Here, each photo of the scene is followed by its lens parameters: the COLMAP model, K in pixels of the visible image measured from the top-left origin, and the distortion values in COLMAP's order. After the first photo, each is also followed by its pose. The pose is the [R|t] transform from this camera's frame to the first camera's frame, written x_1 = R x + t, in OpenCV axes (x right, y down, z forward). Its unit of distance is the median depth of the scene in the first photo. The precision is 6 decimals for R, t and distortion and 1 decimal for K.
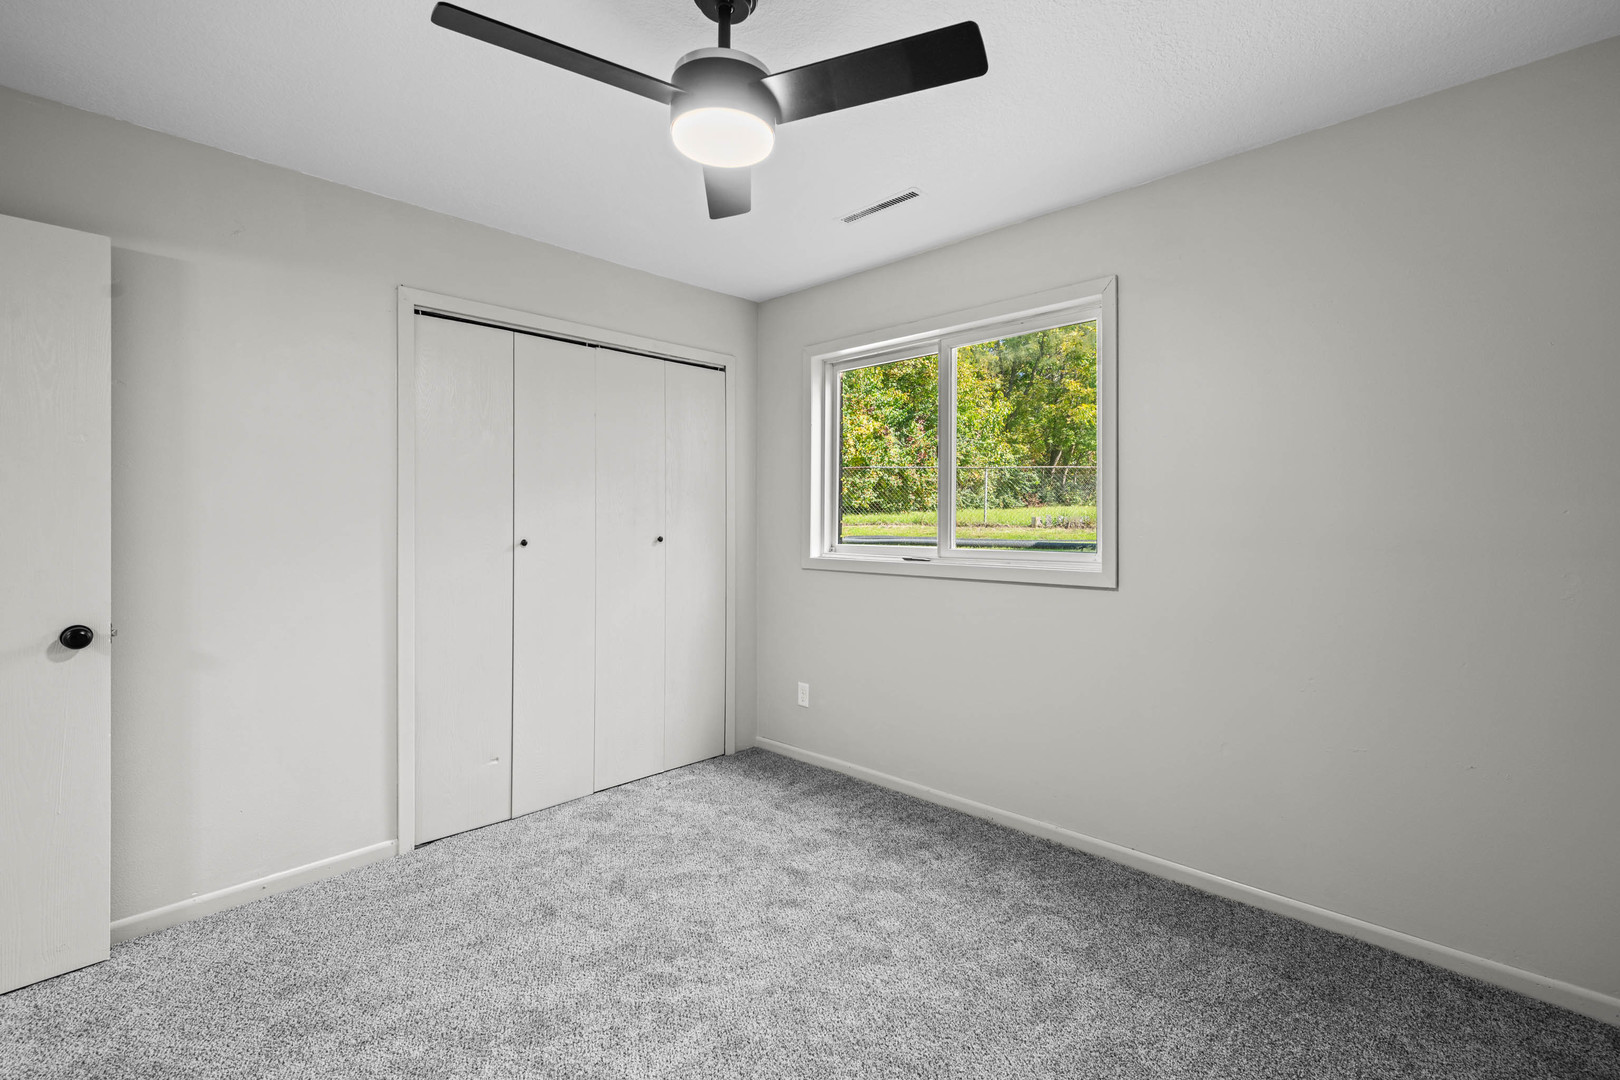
lens RADIAL K [[721.9, 0, 809.5], [0, 721.9, 522.5], [0, 0, 1]] dist [-0.000243, -0.000132]
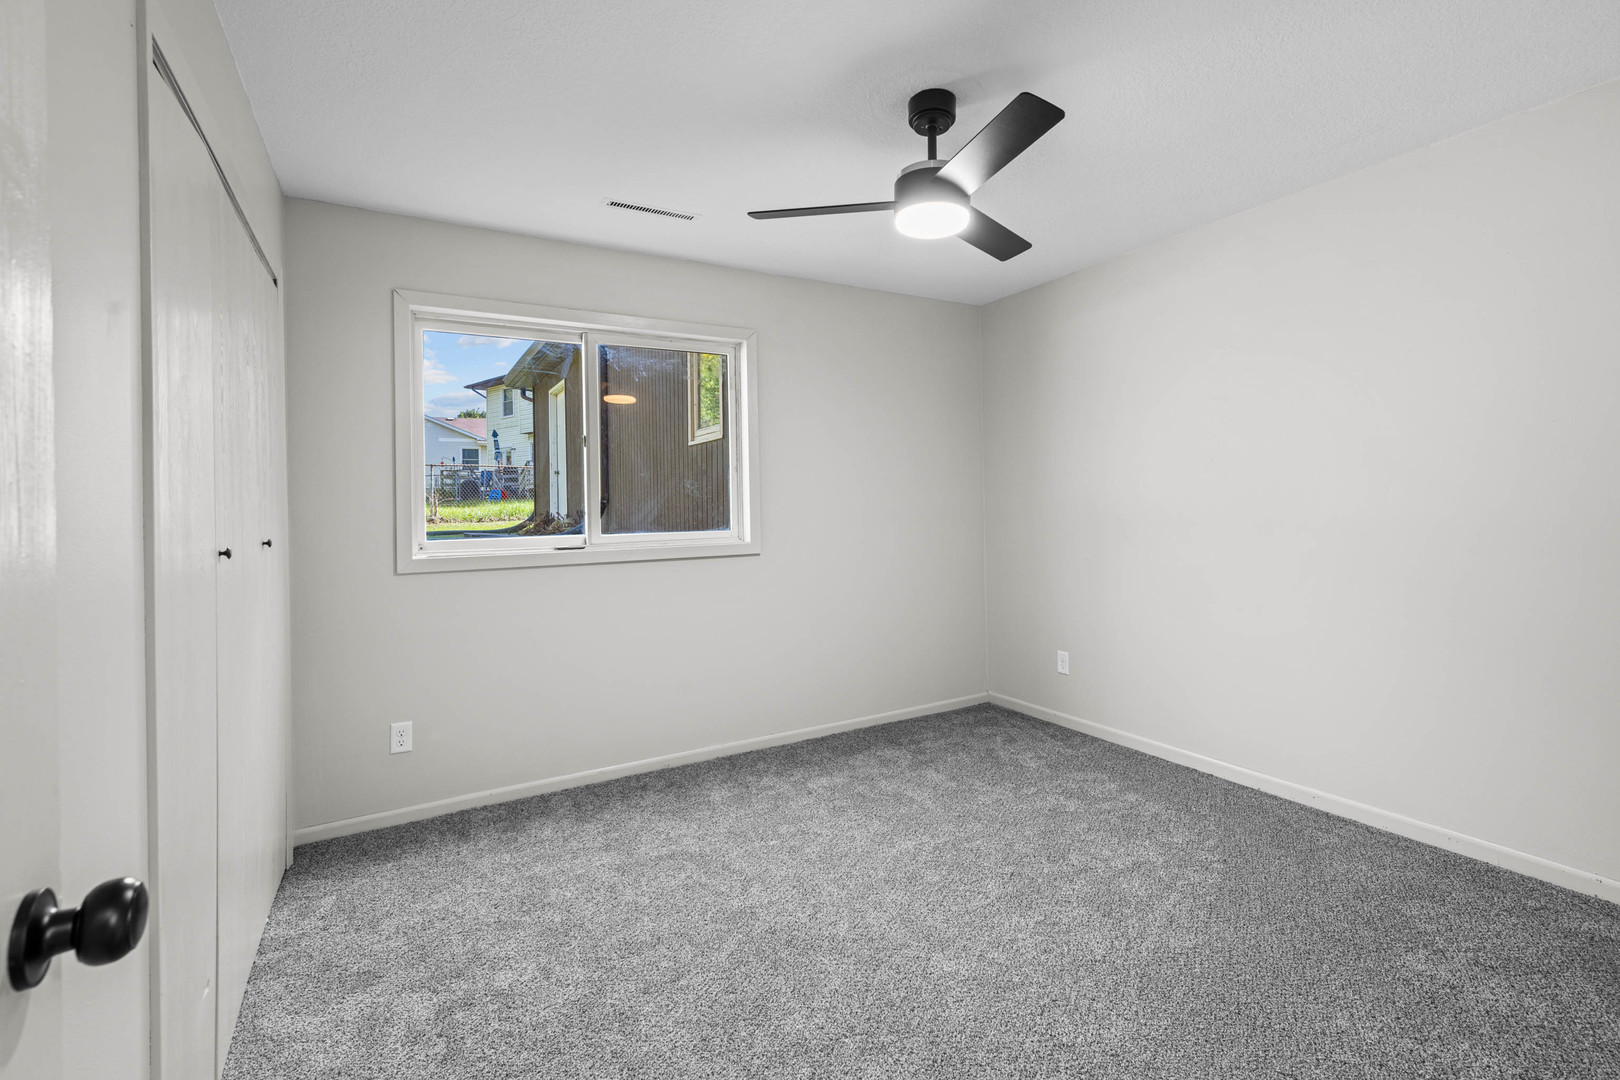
lens RADIAL K [[729.9, 0, 810.5], [0, 729.9, 504.7], [0, 0, 1]] dist [-0.000670, -0.000461]
pose [[0.271220, -0.002012, 0.962515, -0.818088], [0.015533, 0.999877, -0.002287, -0.009554], [-0.962392, 0.015571, 0.271218, 0.437967]]
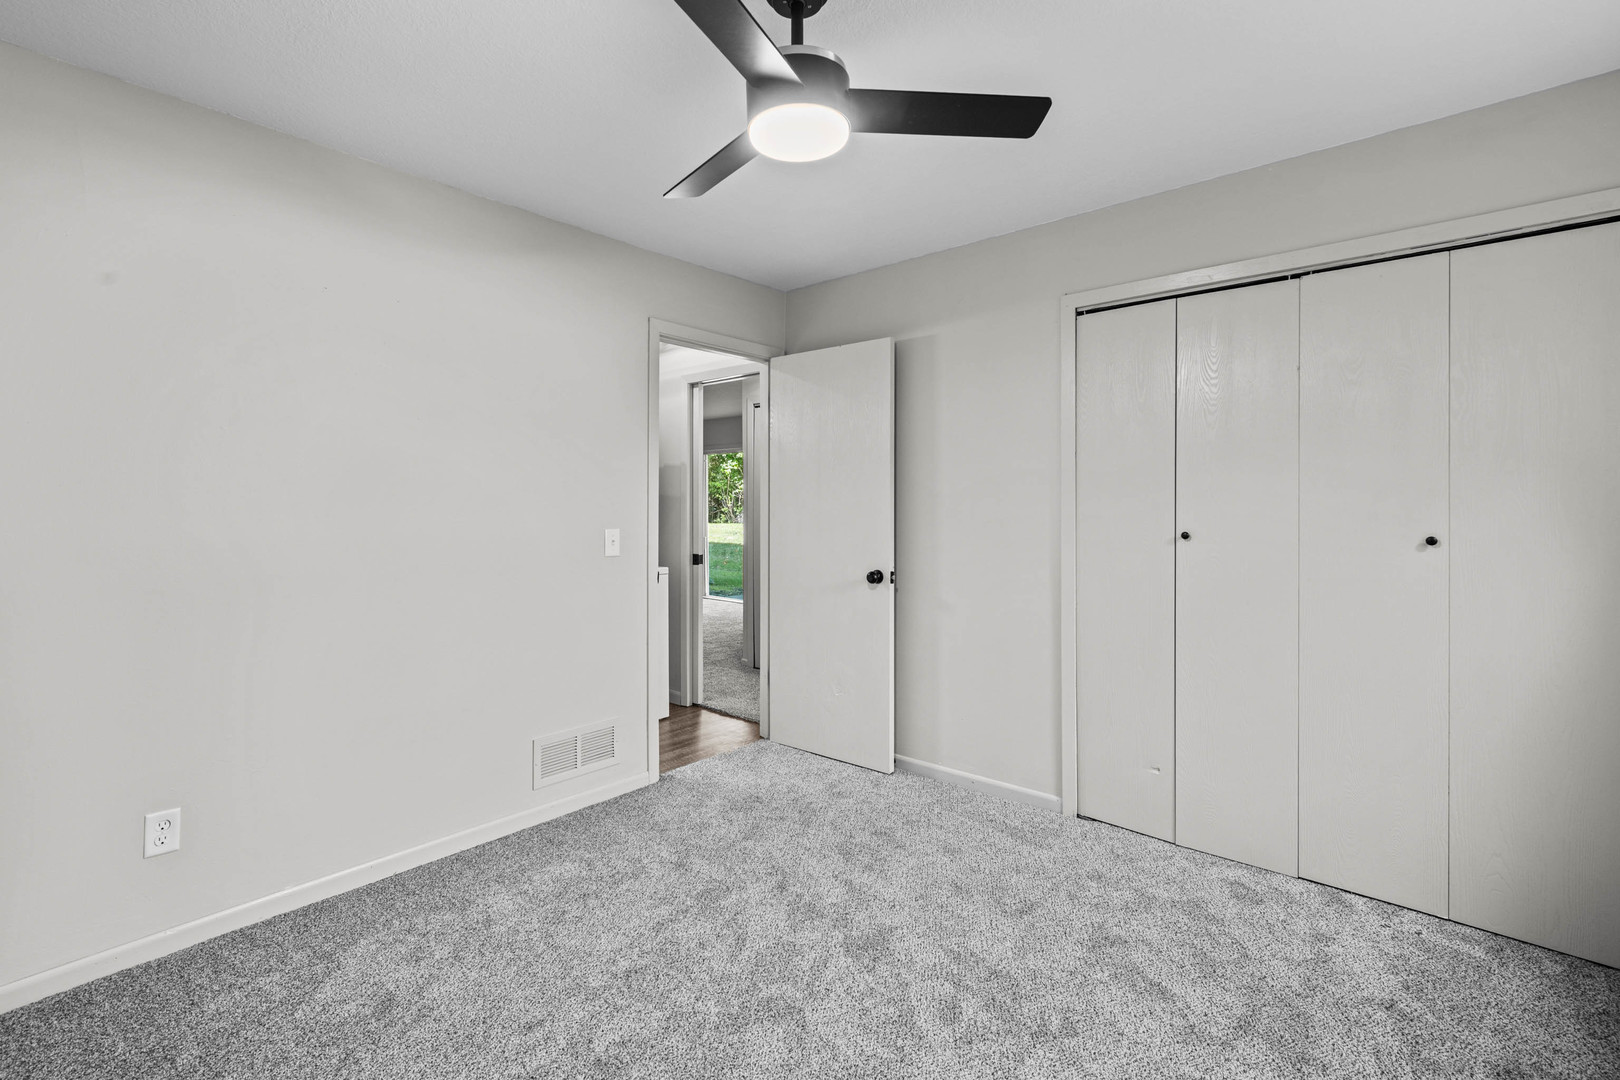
lens RADIAL K [[729.9, 0, 810.5], [0, 729.9, 504.7], [0, 0, 1]] dist [-0.000670, -0.000461]
pose [[0.043333, 0.001124, -0.999060, 0.470226], [-0.005293, 0.999986, 0.000895, -0.007428], [0.999047, 0.005249, 0.043338, 0.509010]]
